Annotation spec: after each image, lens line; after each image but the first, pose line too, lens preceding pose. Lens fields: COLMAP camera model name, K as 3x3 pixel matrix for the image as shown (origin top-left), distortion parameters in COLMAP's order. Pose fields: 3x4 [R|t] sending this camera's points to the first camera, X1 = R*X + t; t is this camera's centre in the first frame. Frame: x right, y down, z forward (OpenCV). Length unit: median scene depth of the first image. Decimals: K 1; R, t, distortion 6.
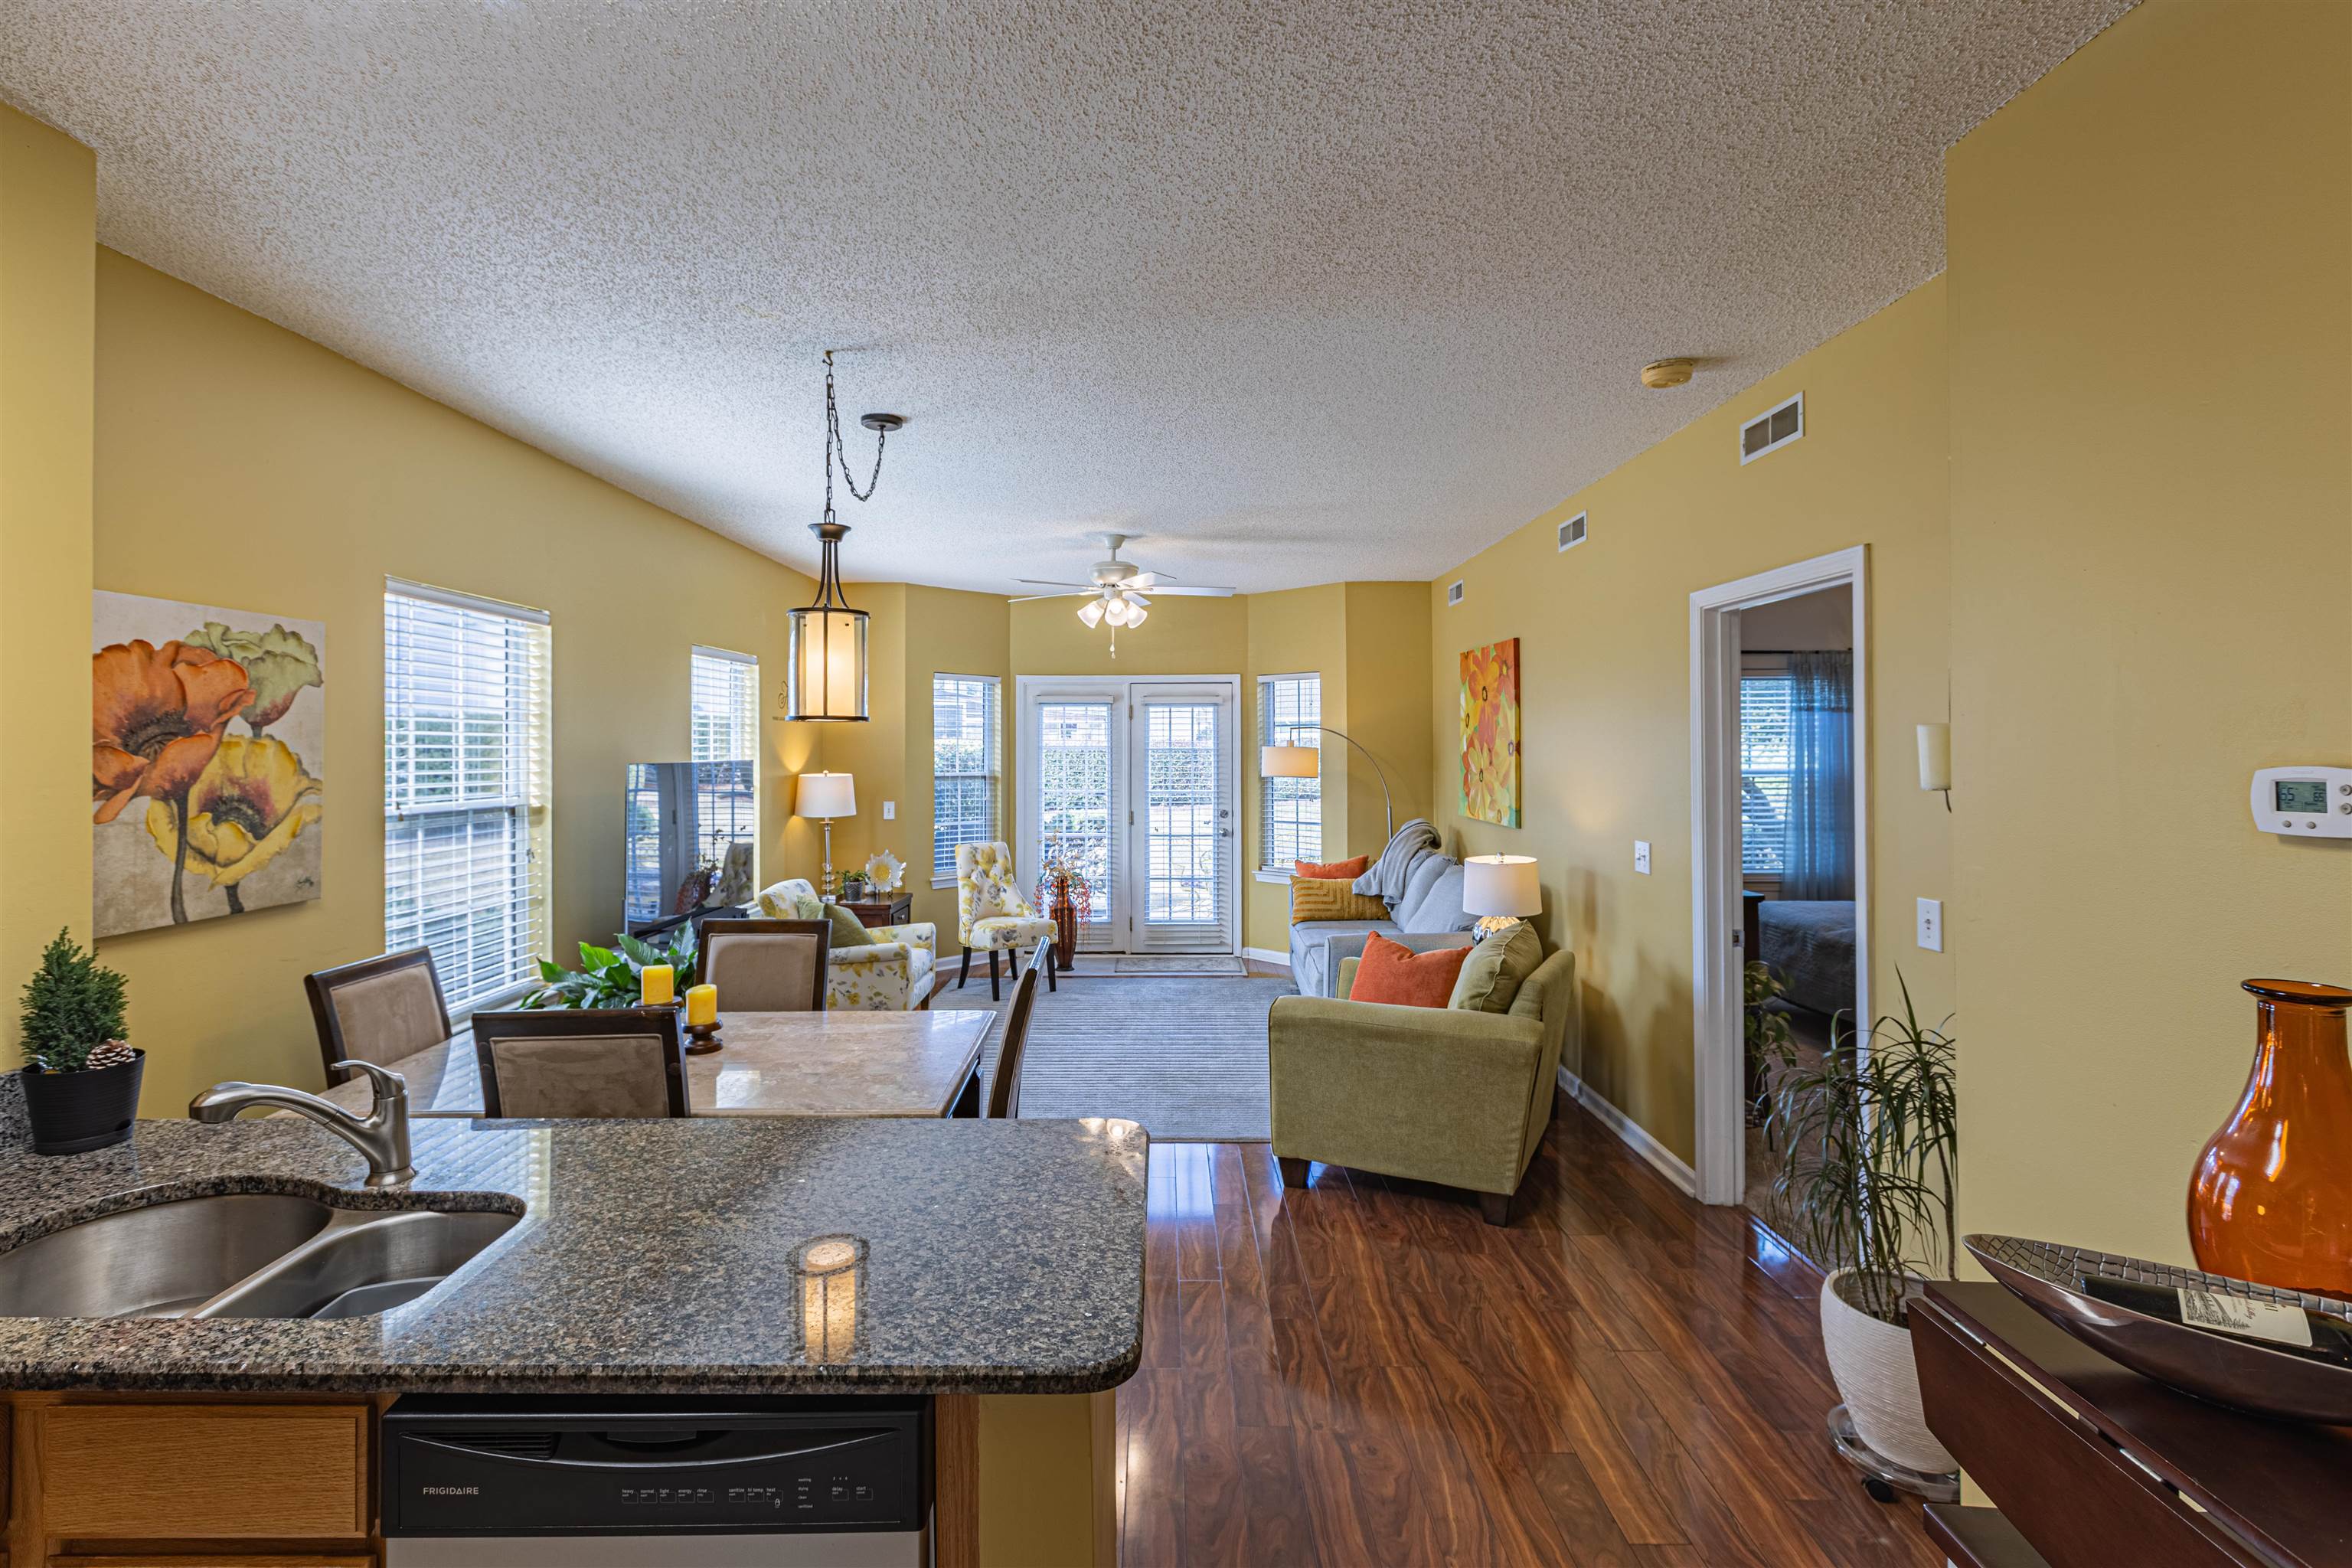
lens RADIAL K [[1067.1, 0, 1146.2], [0, 1067.1, 751.3], [0, 0, 1]] dist [-0.012205, 0.001759]
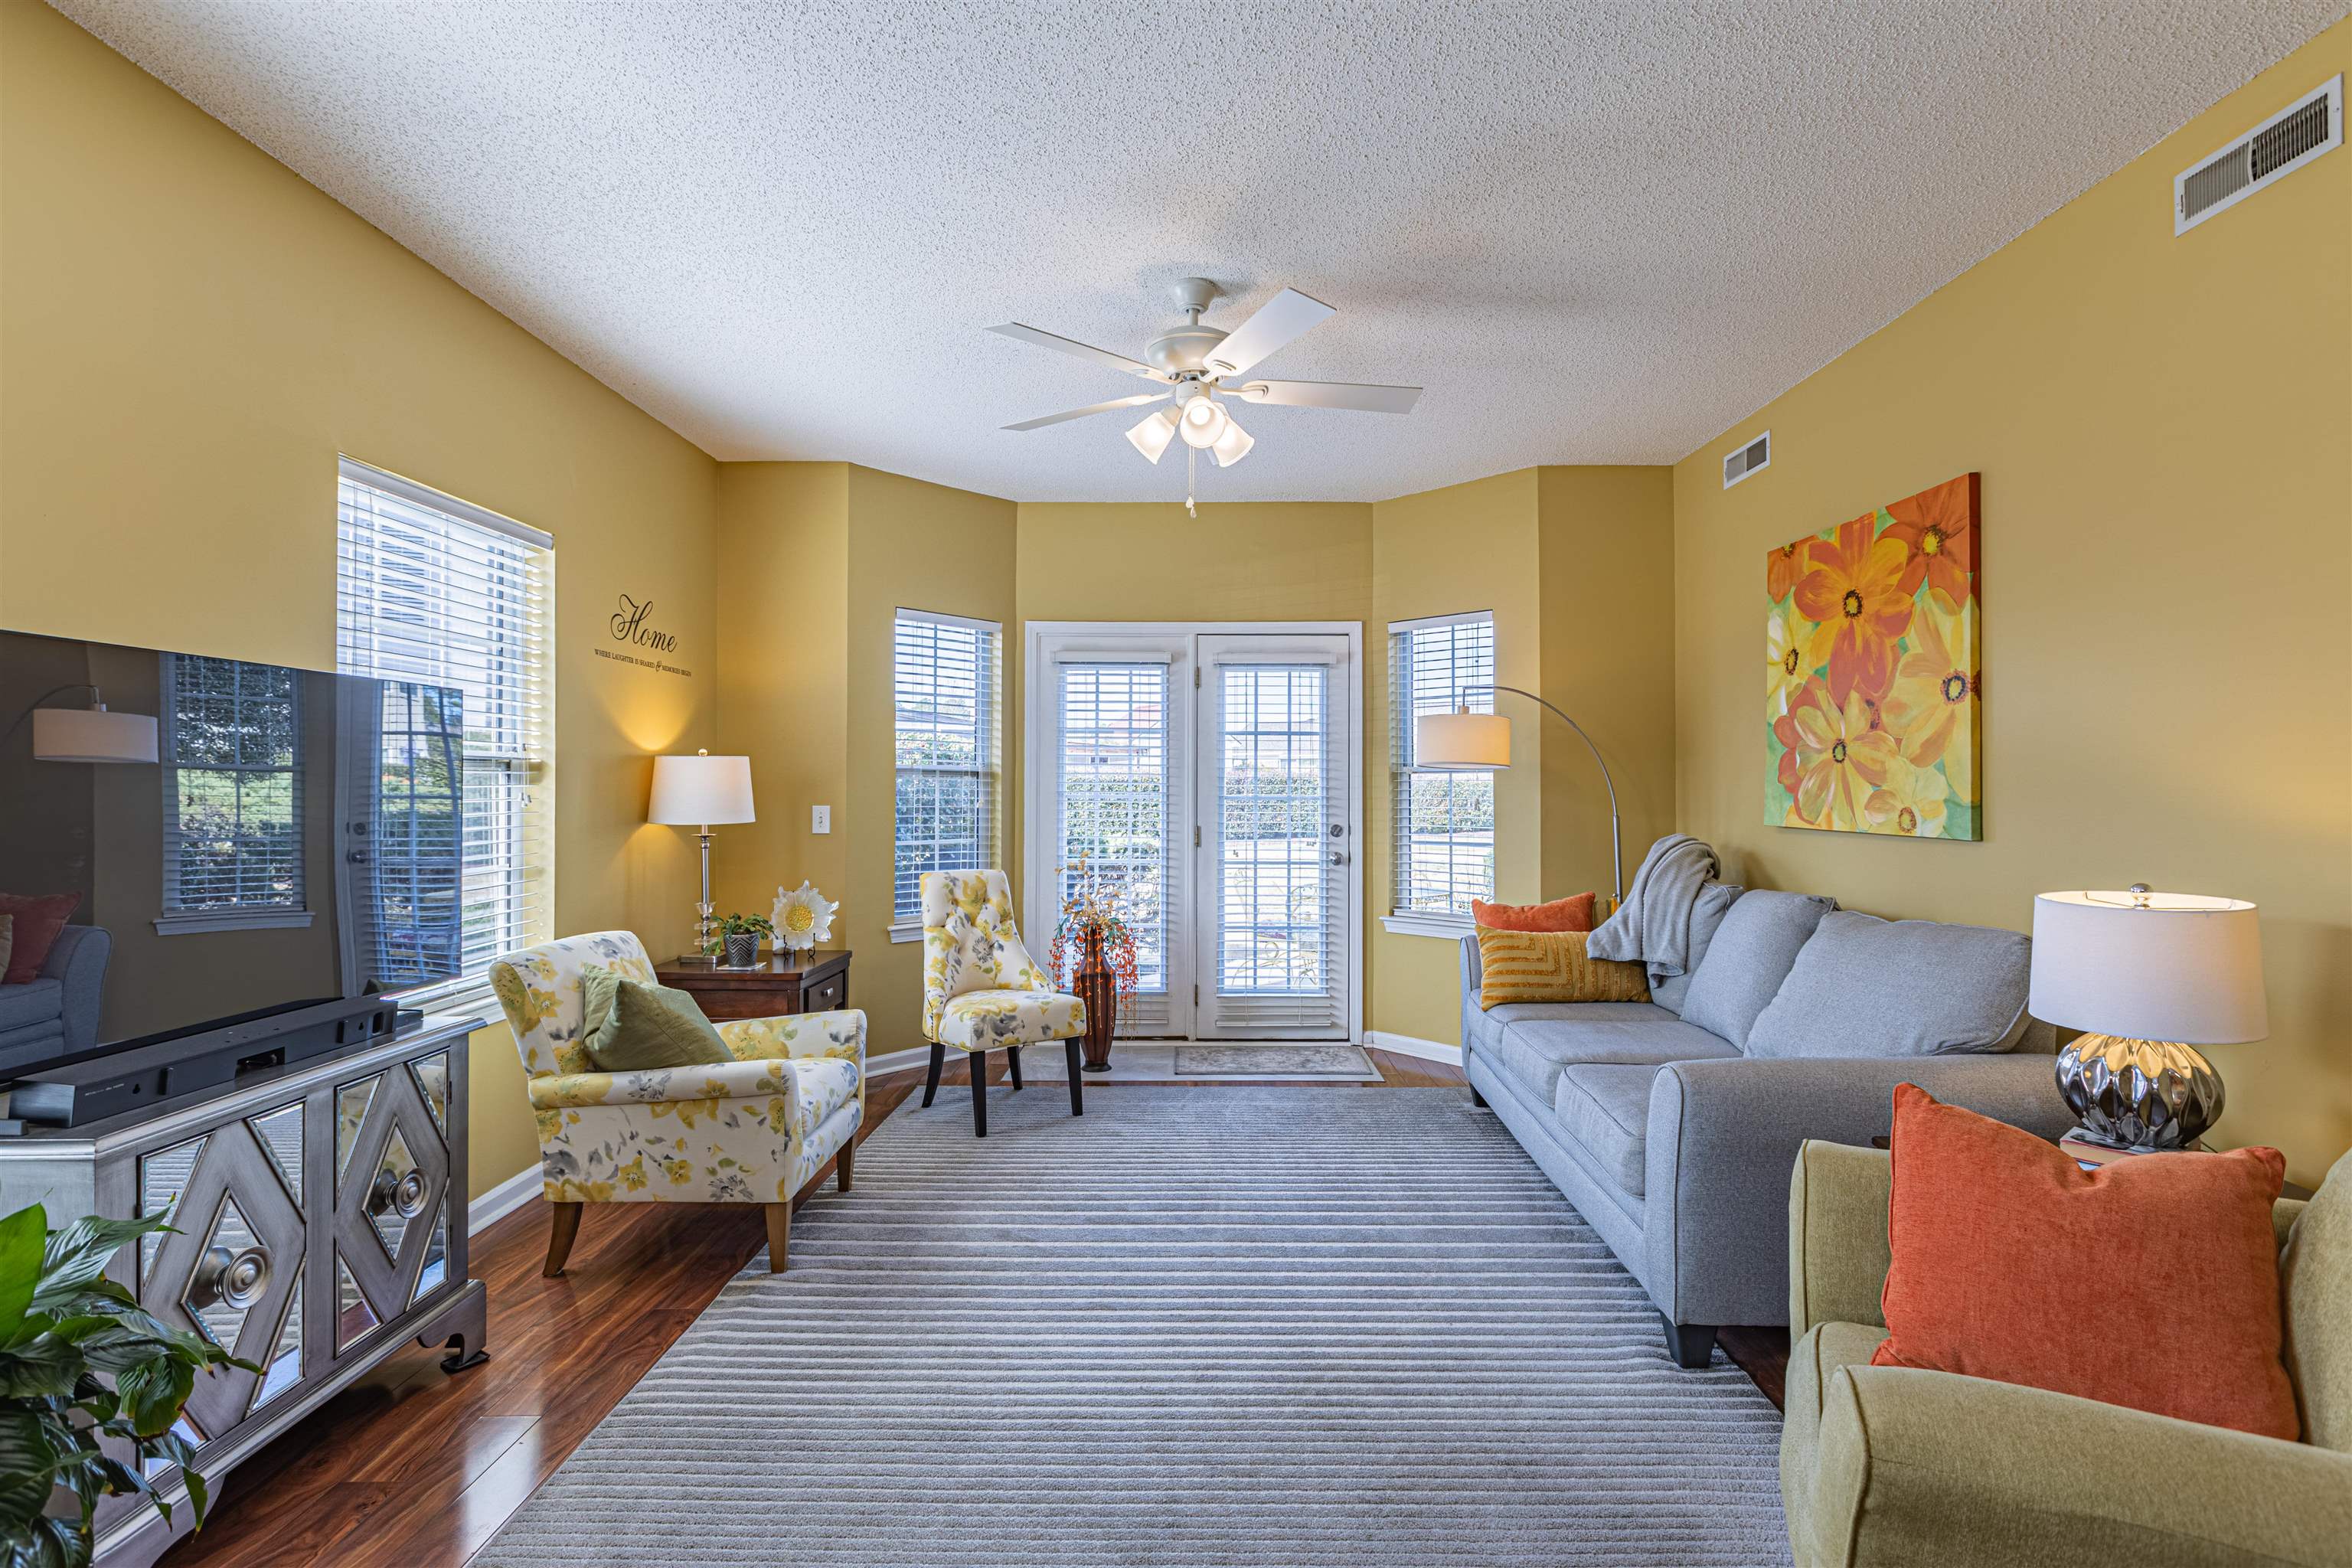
lens RADIAL K [[1067.1, 0, 1183.4], [0, 1067.1, 784.3], [0, 0, 1]] dist [-0.012205, 0.001759]
pose [[0.999974, 0.004639, 0.005583, -0.030495], [-0.004605, 0.999970, -0.006226, 0.039376], [-0.005612, 0.006200, 0.999965, 0.382408]]
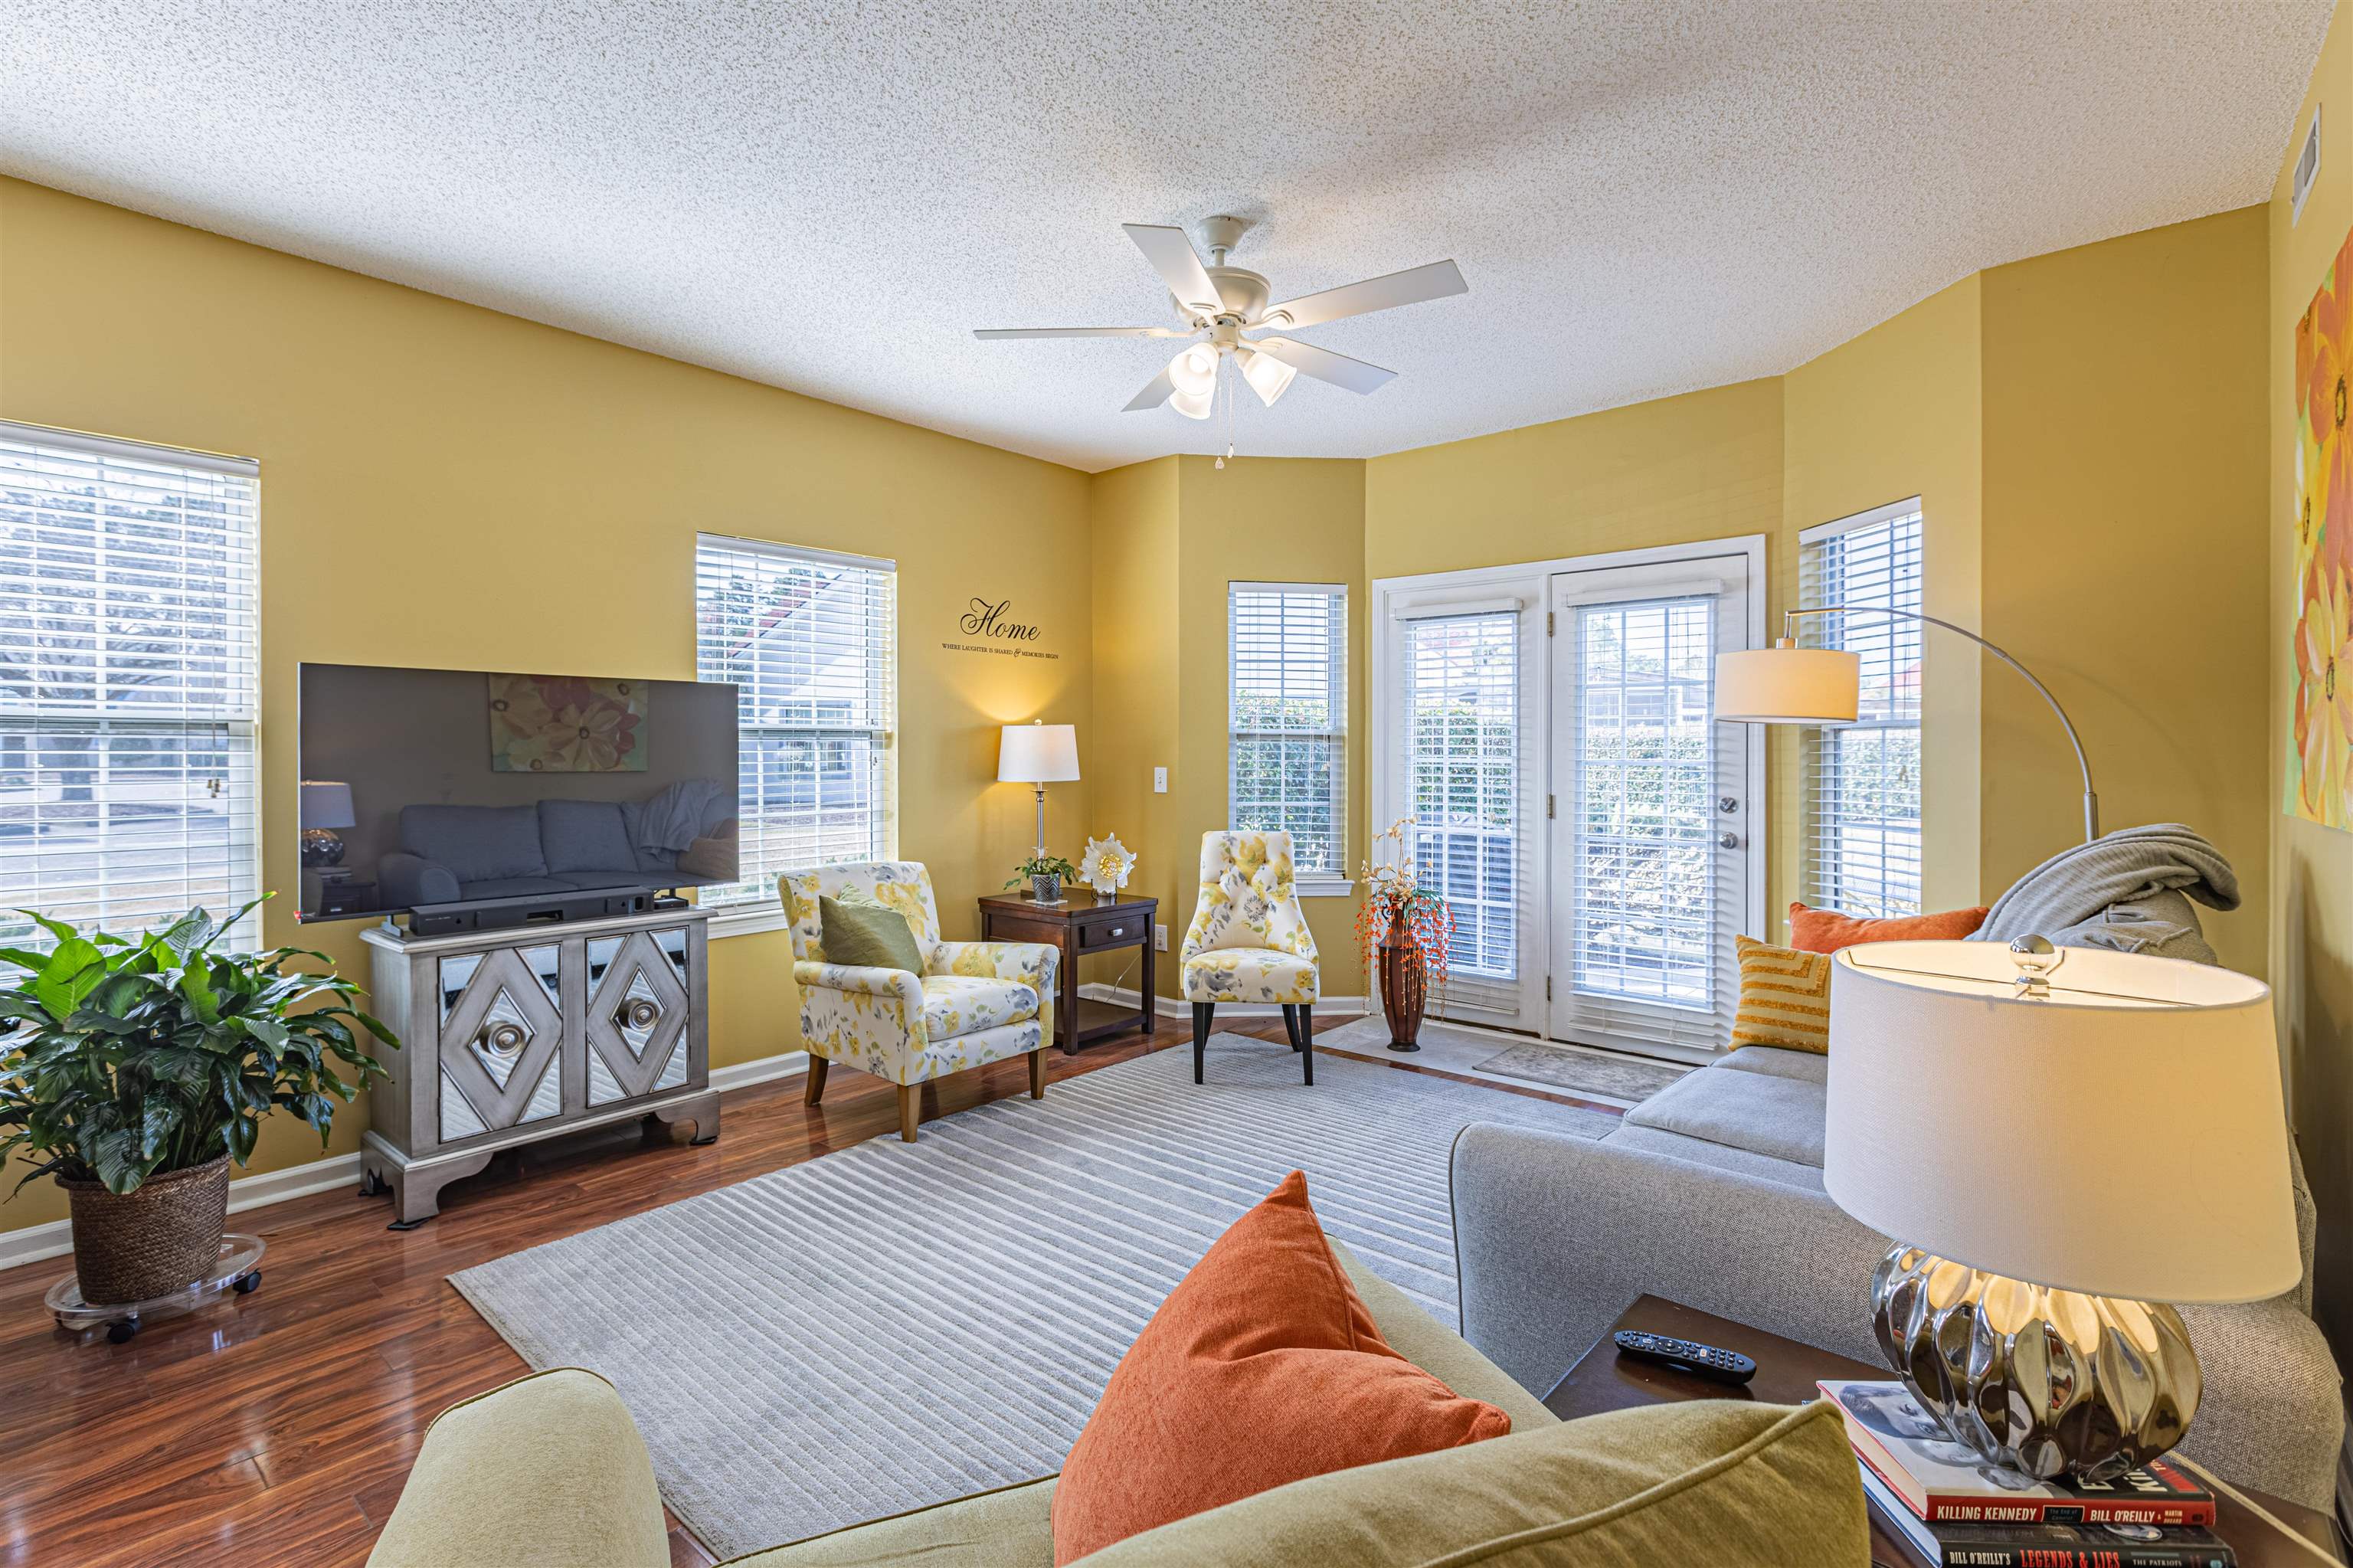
lens RADIAL K [[1067.6, 0, 1153.8], [0, 1067.6, 765.4], [0, 0, 1]] dist [-0.012205, 0.001759]
pose [[0.761001, 0.010913, -0.648659, 0.224772], [-0.004855, 0.999926, 0.011126, 0.039756], [0.648732, -0.005317, 0.760998, 0.480801]]
